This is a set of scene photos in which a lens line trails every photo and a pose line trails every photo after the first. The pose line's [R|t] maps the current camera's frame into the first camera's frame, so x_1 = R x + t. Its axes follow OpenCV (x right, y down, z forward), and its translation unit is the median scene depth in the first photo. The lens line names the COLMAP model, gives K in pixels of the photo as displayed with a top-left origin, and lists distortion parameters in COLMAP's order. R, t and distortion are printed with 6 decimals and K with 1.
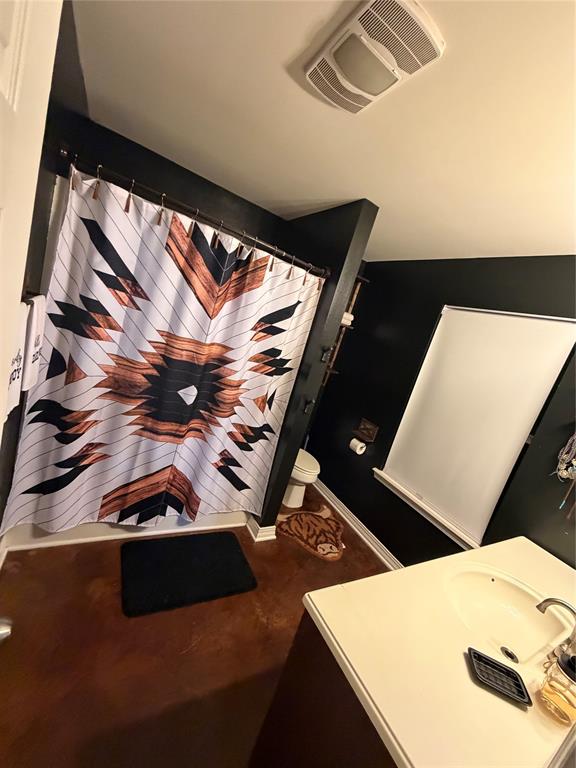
lens RADIAL K [[307.0, 0, 287.1], [0, 307.0, 382.6], [0, 0, 1]] dist [0.000462, 0.000294]
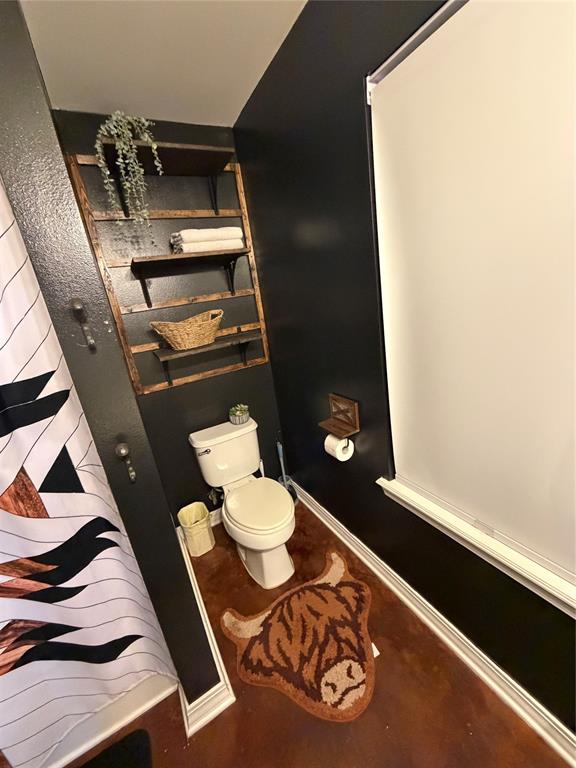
lens RADIAL K [[307.0, 0, 289.4], [0, 307.0, 380.4], [0, 0, 1]] dist [0.000462, 0.000294]
pose [[0.905629, -0.407095, -0.118783, 0.288231], [0.415875, 0.907377, 0.060948, 0.035426], [0.082969, -0.104595, 0.991048, 0.514445]]
